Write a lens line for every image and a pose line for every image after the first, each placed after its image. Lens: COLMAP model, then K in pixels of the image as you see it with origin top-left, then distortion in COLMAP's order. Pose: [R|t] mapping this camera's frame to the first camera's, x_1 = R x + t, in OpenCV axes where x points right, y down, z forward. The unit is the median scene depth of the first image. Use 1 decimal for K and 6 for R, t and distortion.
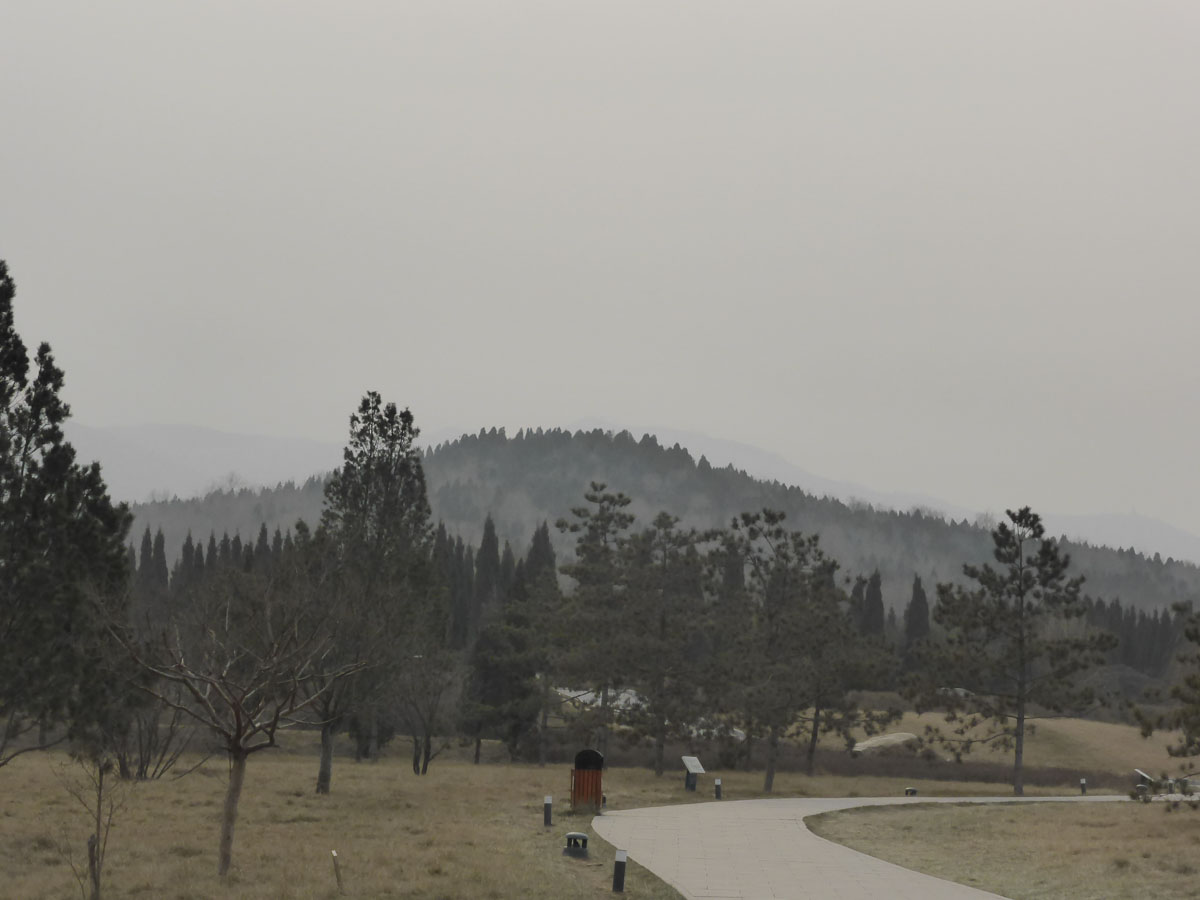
lens RADIAL K [[3377.8, 0, 509.5], [0, 3377.8, 449.9], [0, 0, 1]] dist [0.578342, -9.829430]
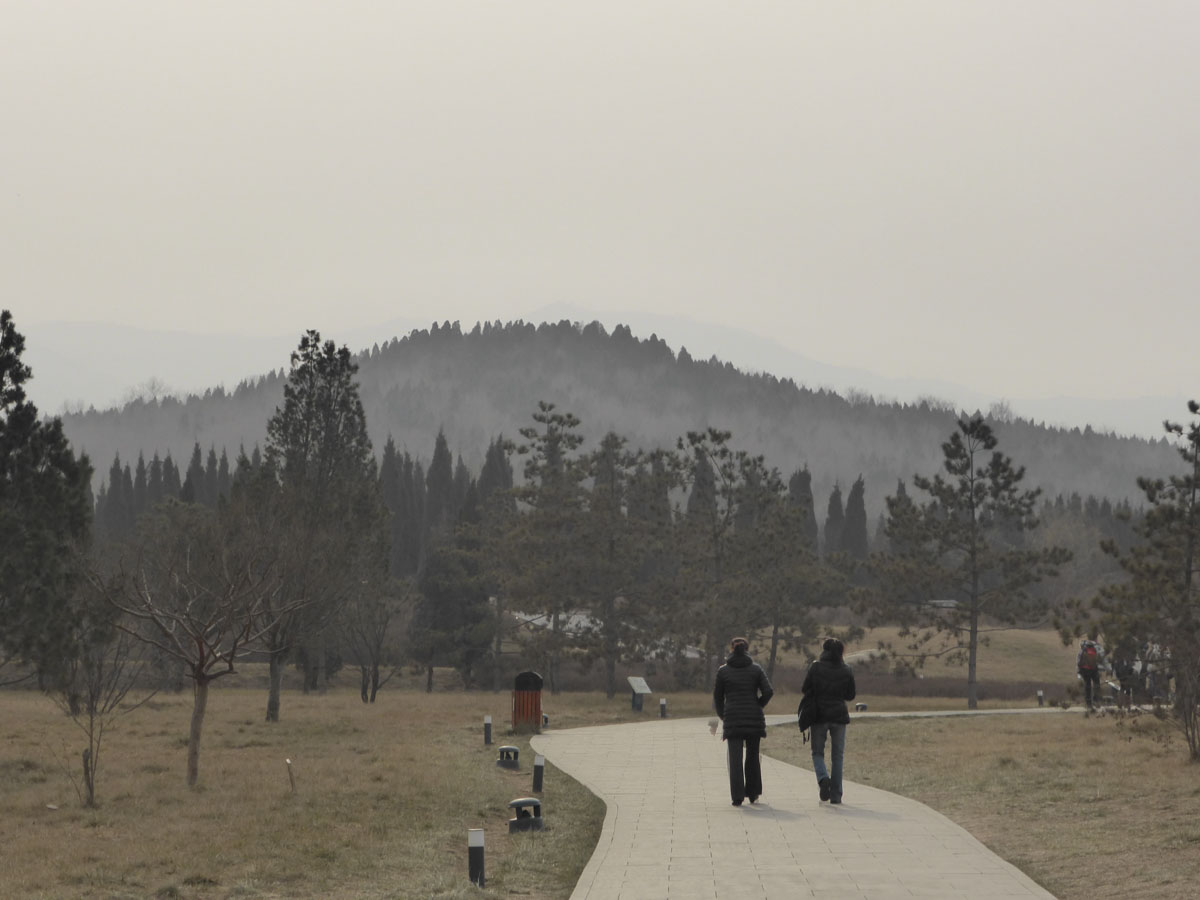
lens RADIAL K [[4315.5, 0, 600.0], [0, 4315.5, 450.0], [0, 0, 1]] dist [0.714676, -3.345769]
pose [[0.999410, -0.023633, 0.024931, 0.011342], [0.022774, 0.999156, 0.034173, -0.020310], [-0.025718, -0.033585, 0.999105, -0.267522]]
